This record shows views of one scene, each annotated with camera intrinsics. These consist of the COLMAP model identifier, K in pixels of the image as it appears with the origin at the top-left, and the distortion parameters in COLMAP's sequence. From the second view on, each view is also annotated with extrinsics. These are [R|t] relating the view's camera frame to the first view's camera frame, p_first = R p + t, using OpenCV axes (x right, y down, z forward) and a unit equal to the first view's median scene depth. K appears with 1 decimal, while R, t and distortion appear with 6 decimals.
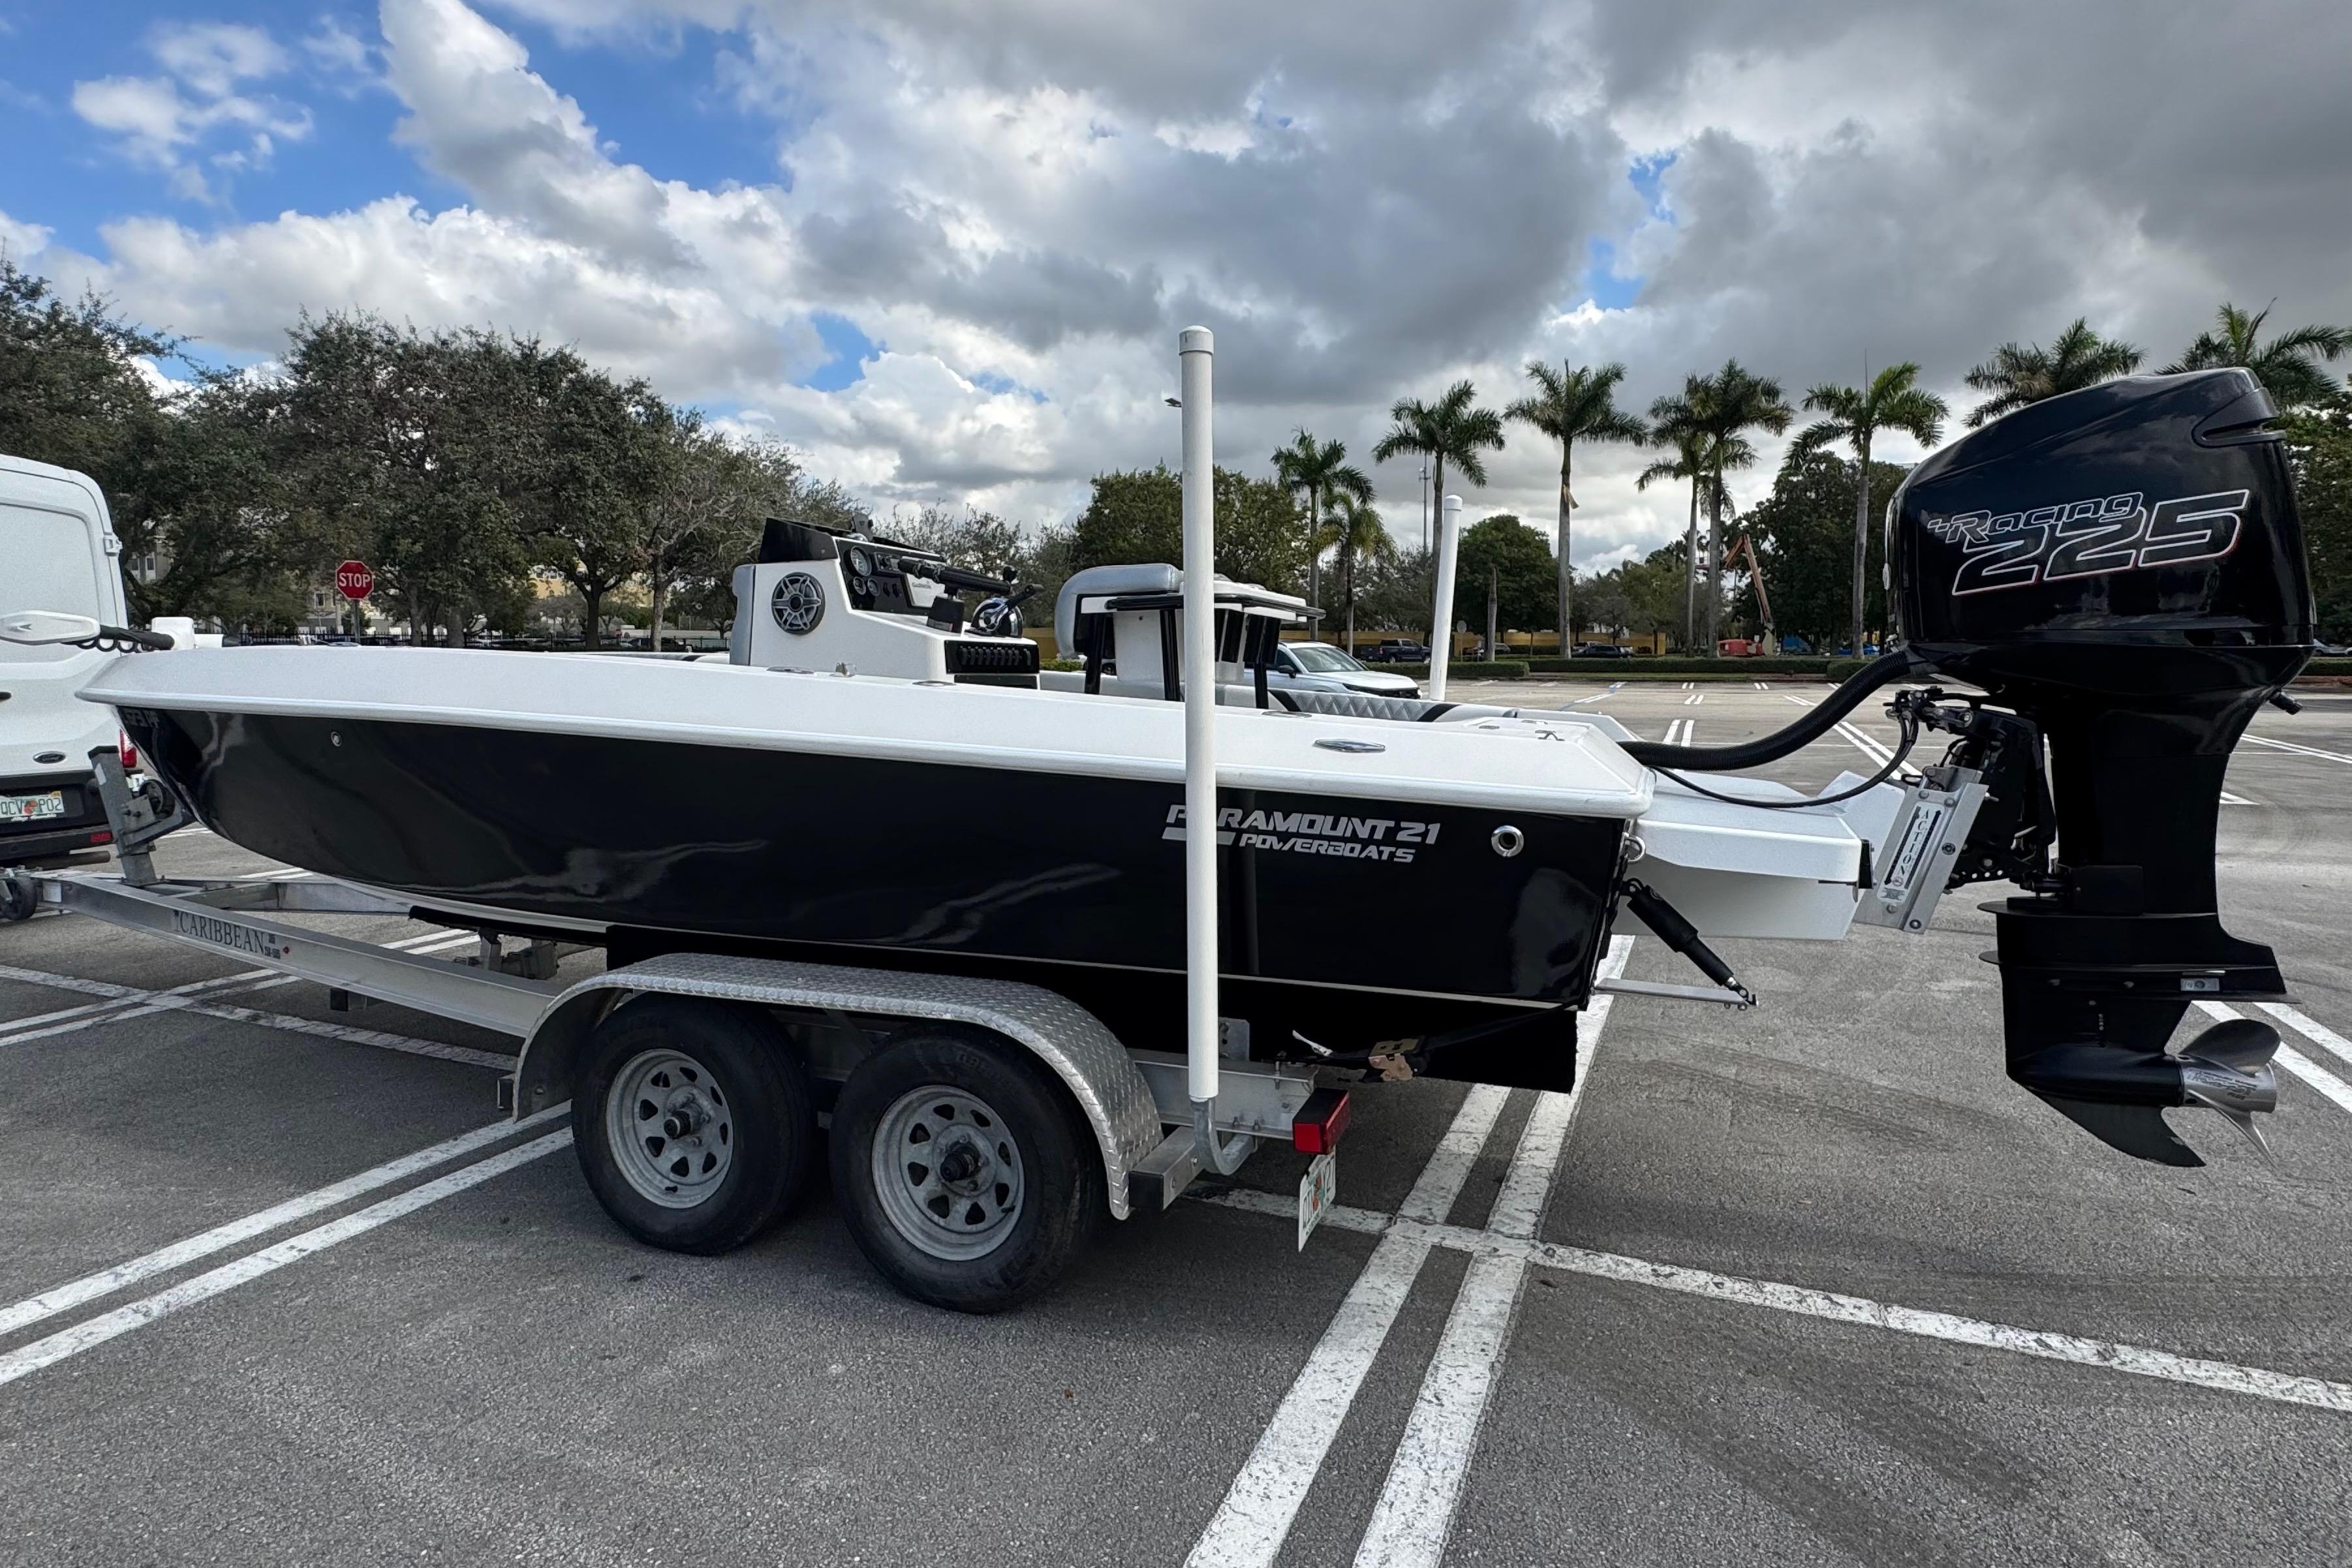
lens RADIAL K [[1373.3, 0, 1176.0], [0, 1373.3, 784.0], [0, 0, 1]] dist [-0.001006, 0.001818]
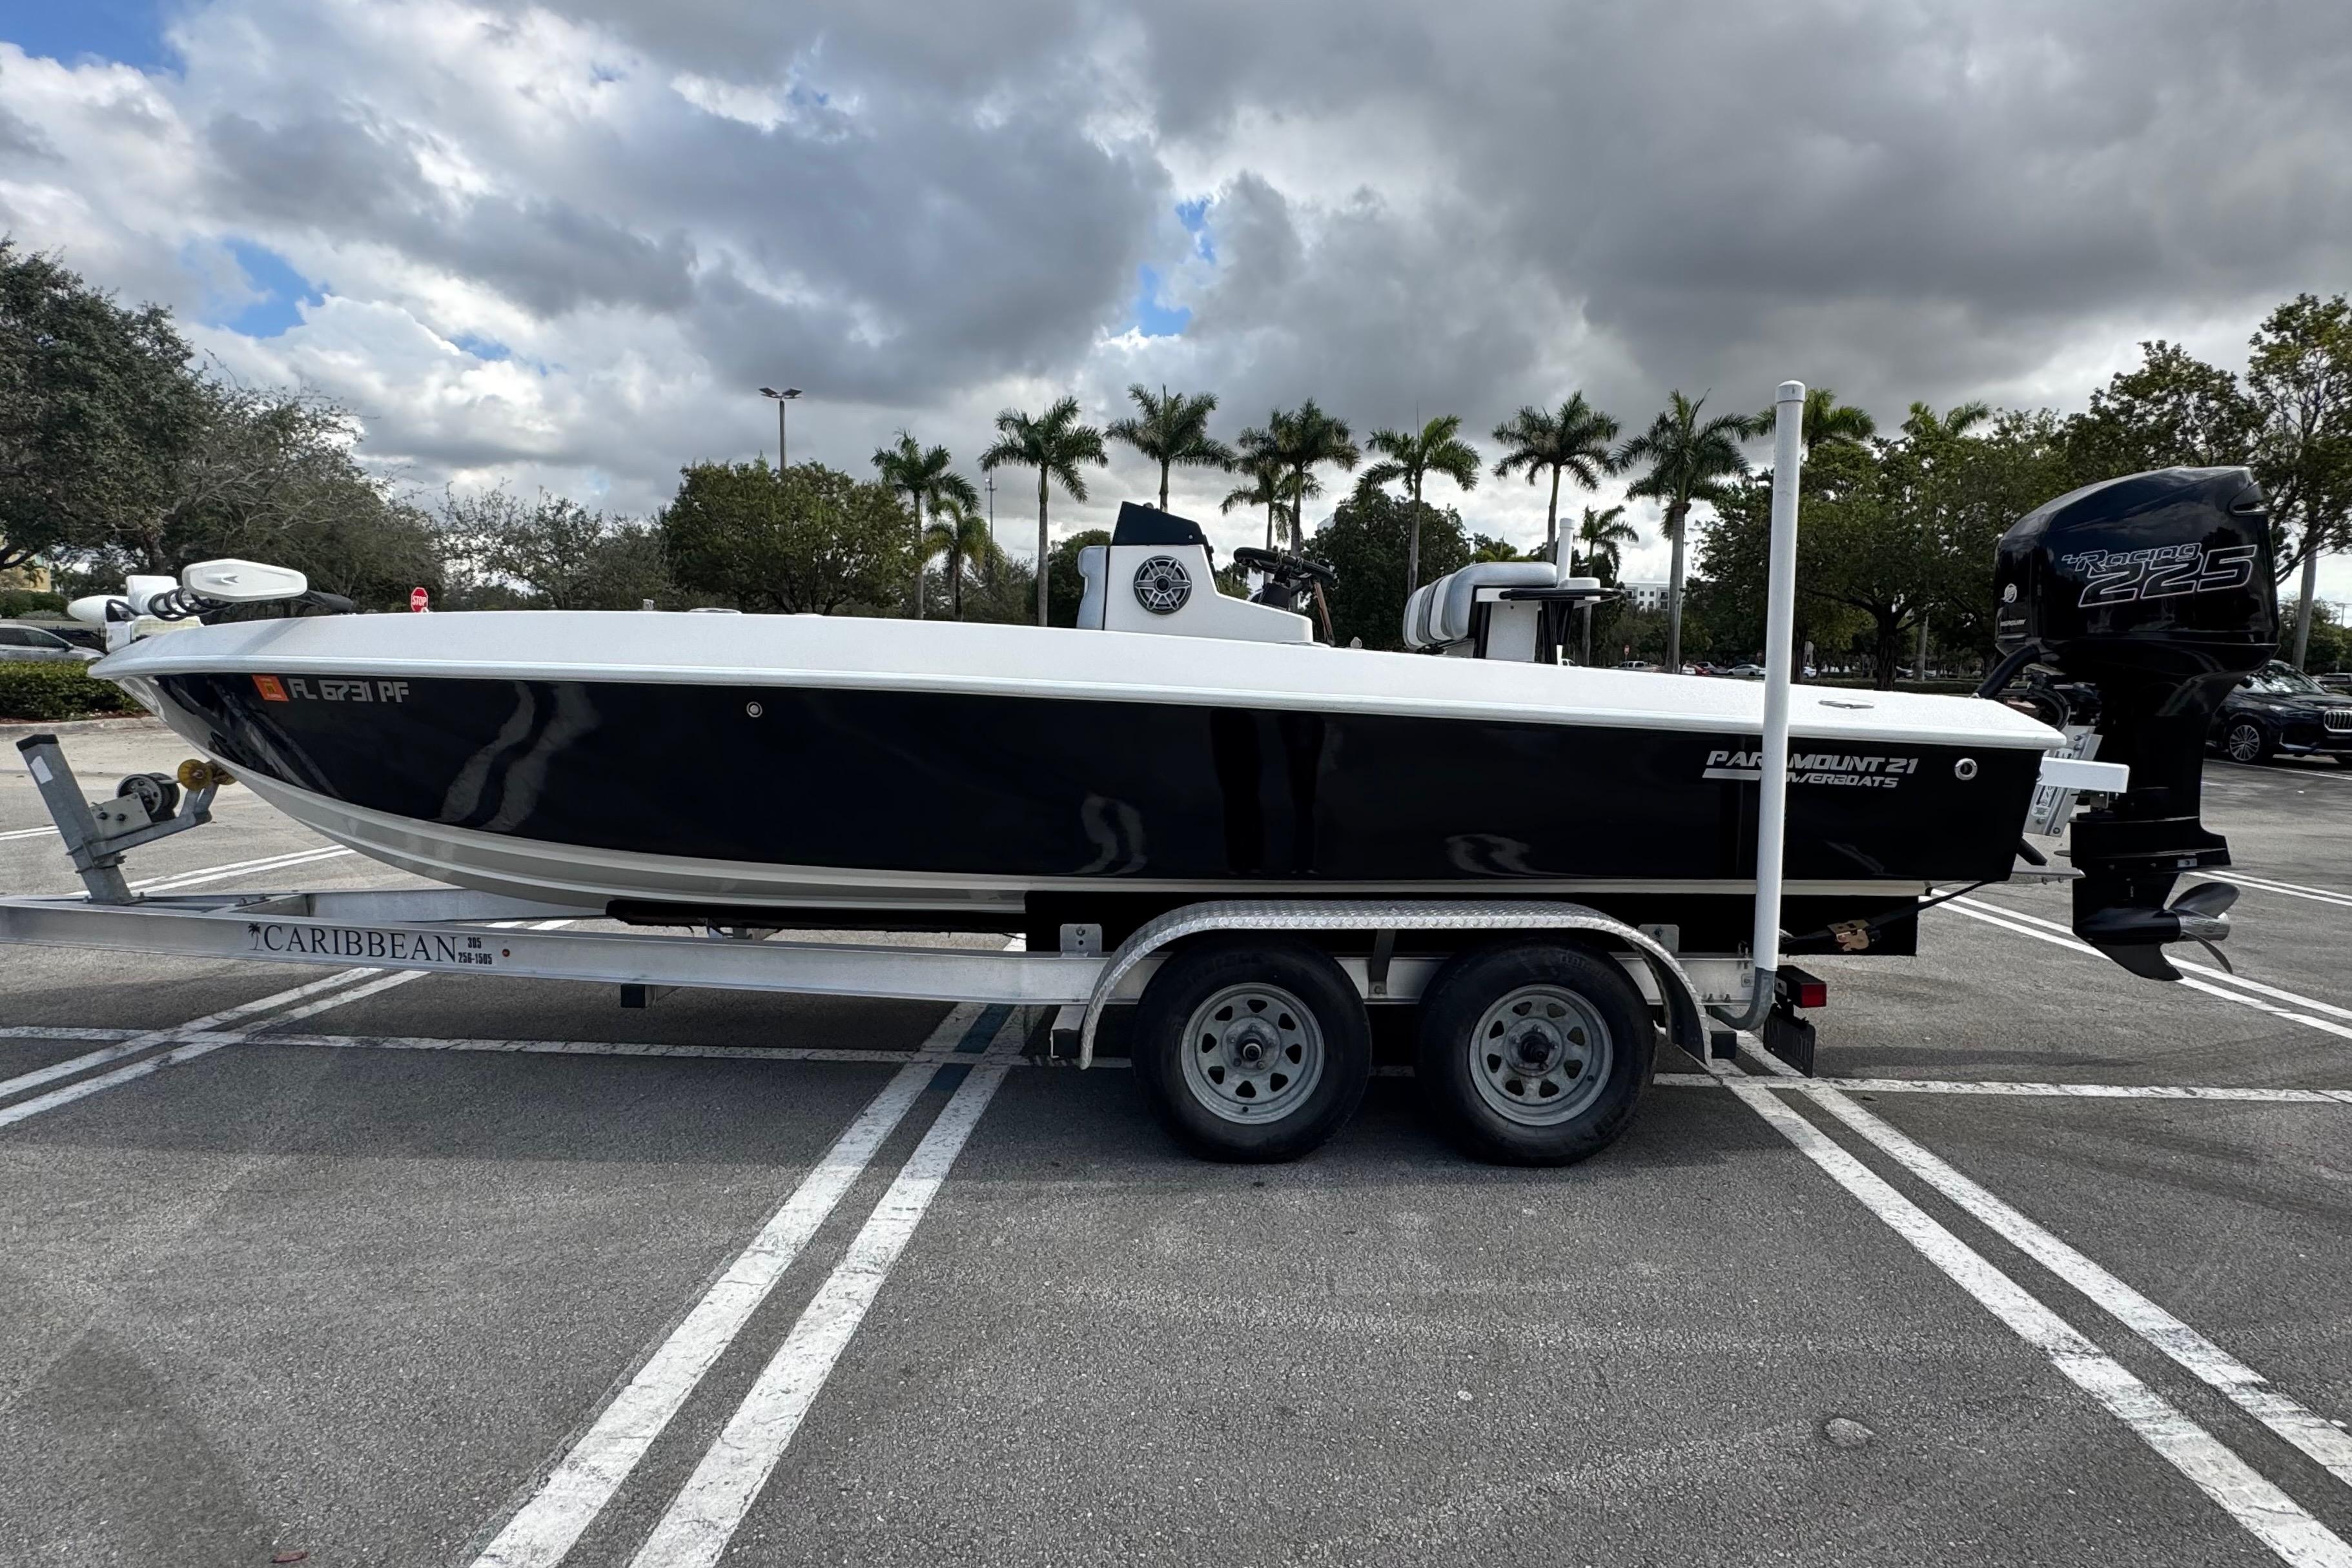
lens RADIAL K [[1365.2, 0, 1232.0], [0, 1365.2, 865.4], [0, 0, 1]] dist [-0.001849, 0.000759]
pose [[0.921674, -0.041877, 0.385699, -0.087213], [0.022744, 0.998280, 0.054036, 0.004093], [-0.387298, -0.041031, 0.921041, -0.000943]]
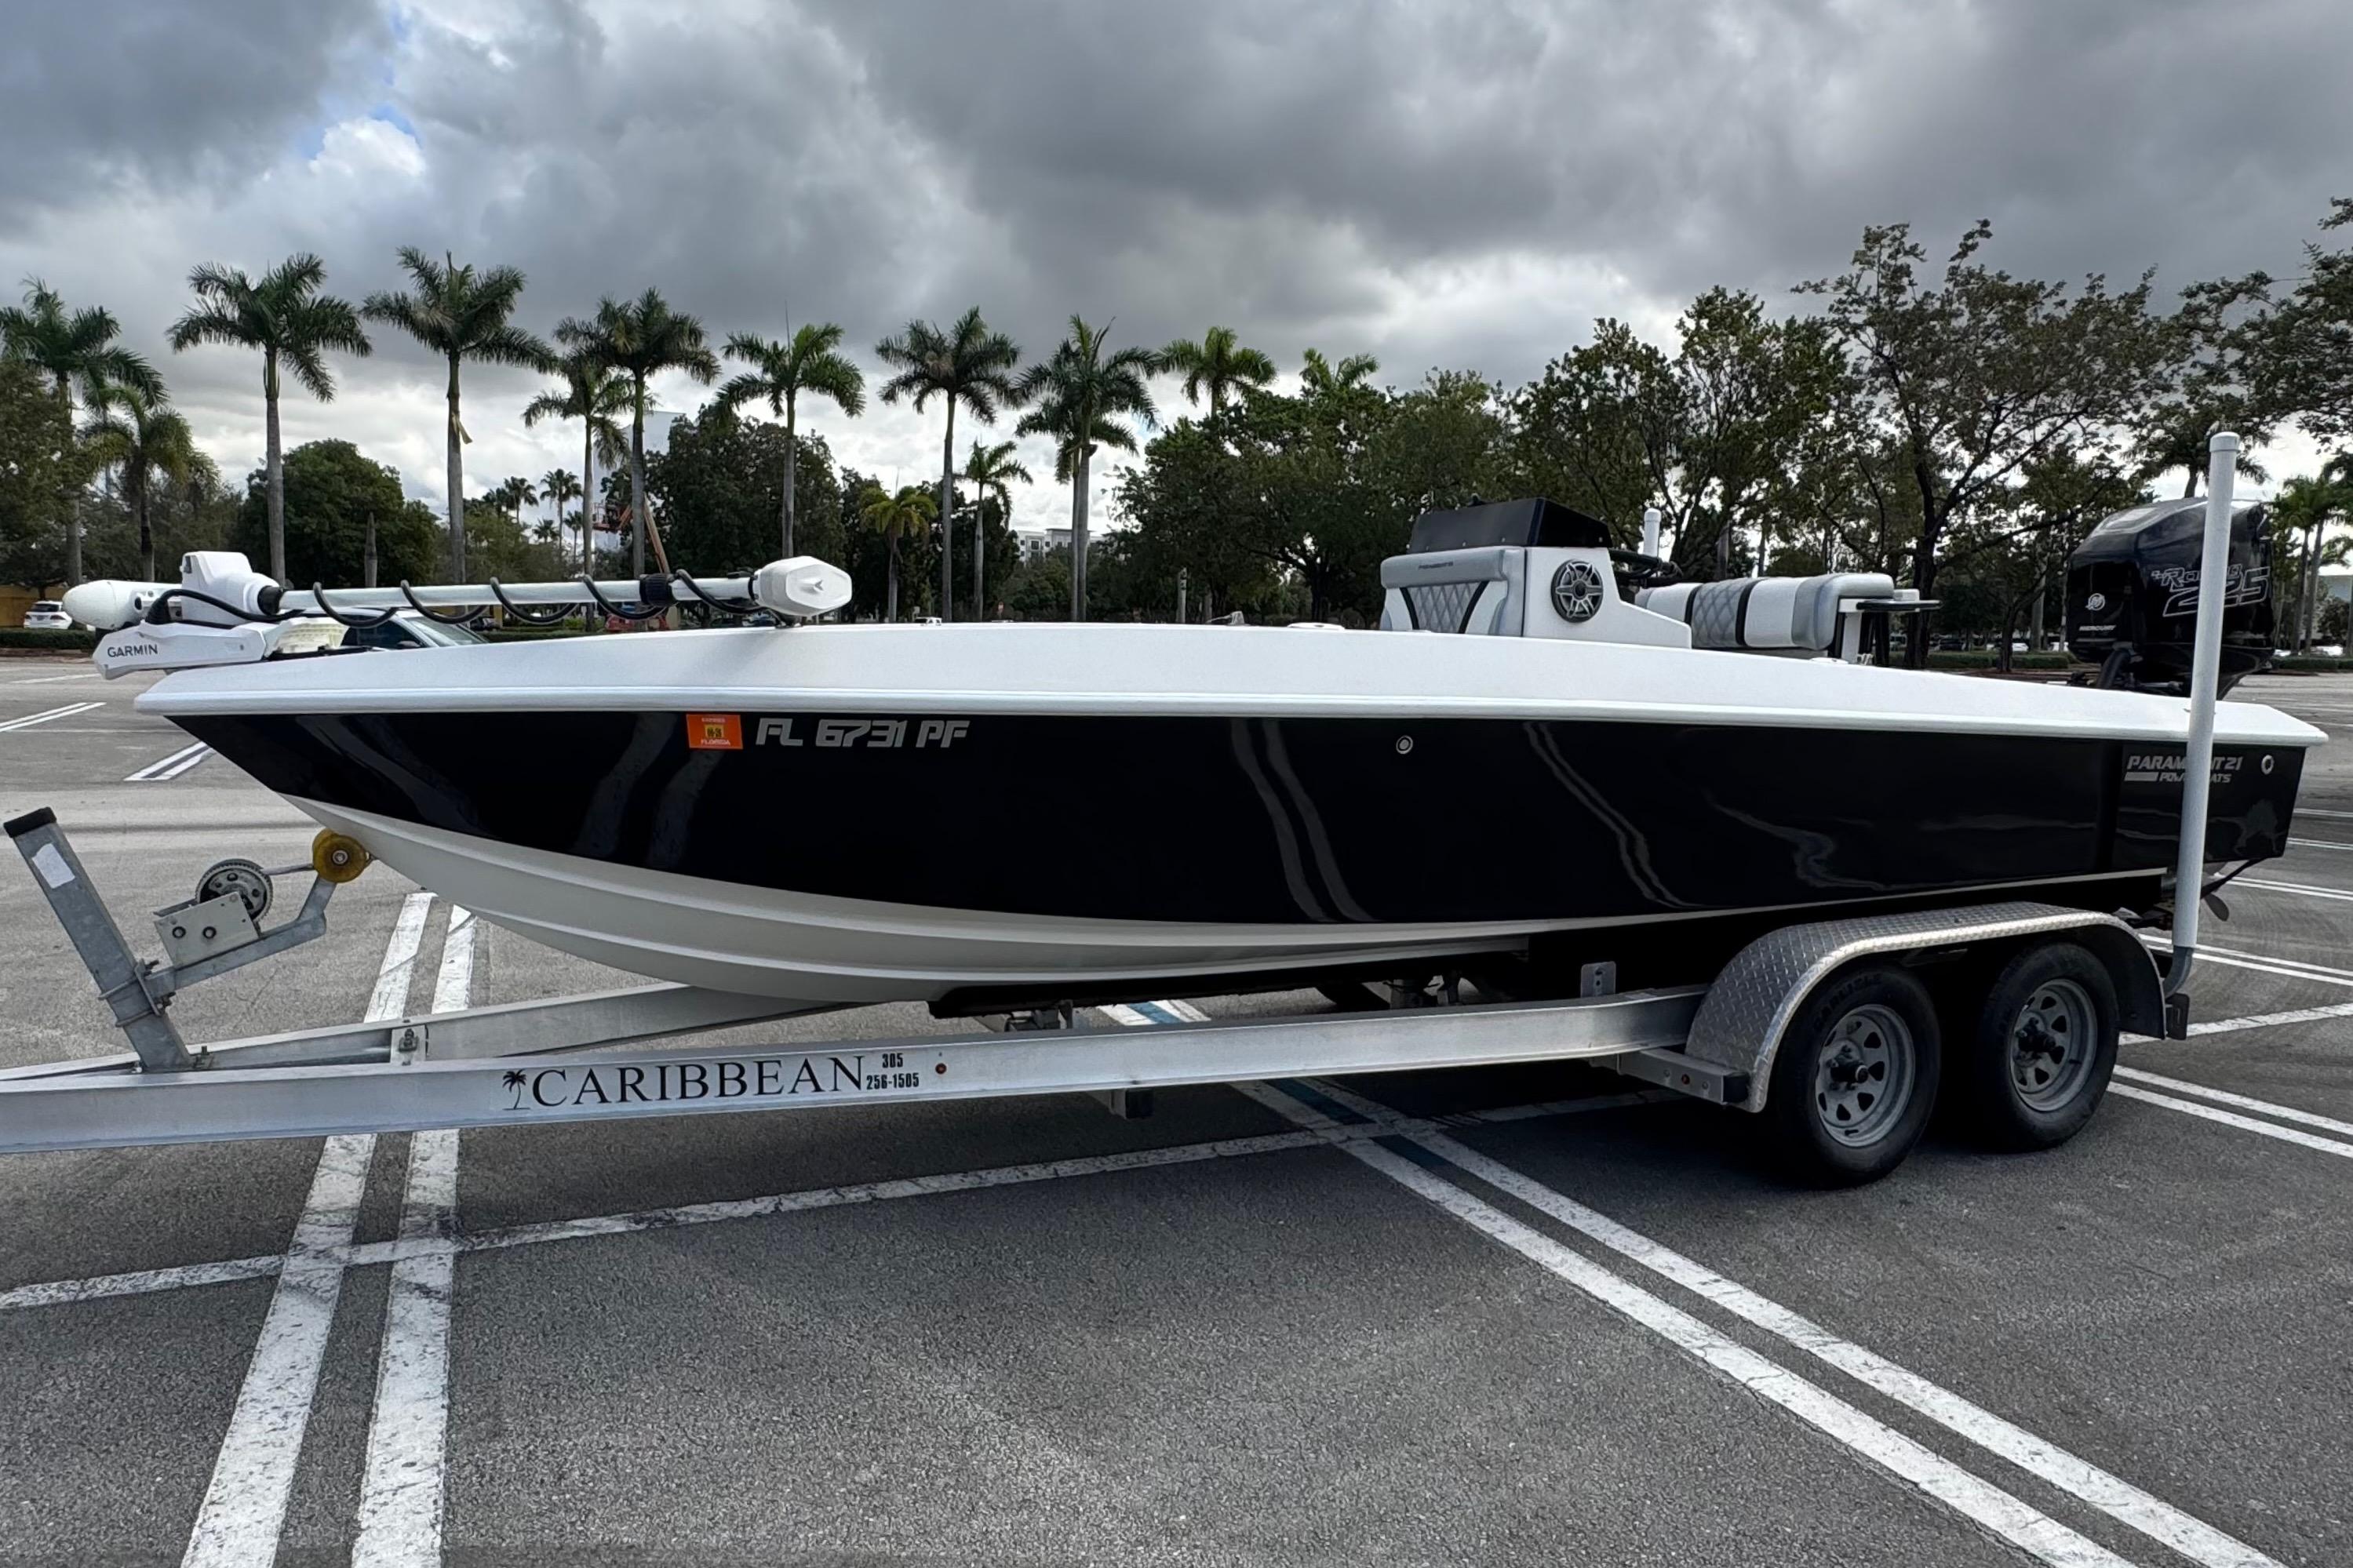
lens RADIAL K [[1642.8, 0, 1176.5], [0, 1642.8, 882.9], [0, 0, 1]] dist [-0.004231, 0.005018]
pose [[0.654456, -0.103159, 0.749030, -0.185619], [0.057441, 0.994569, 0.086788, -0.005640], [-0.753915, -0.013774, 0.656827, 0.059380]]
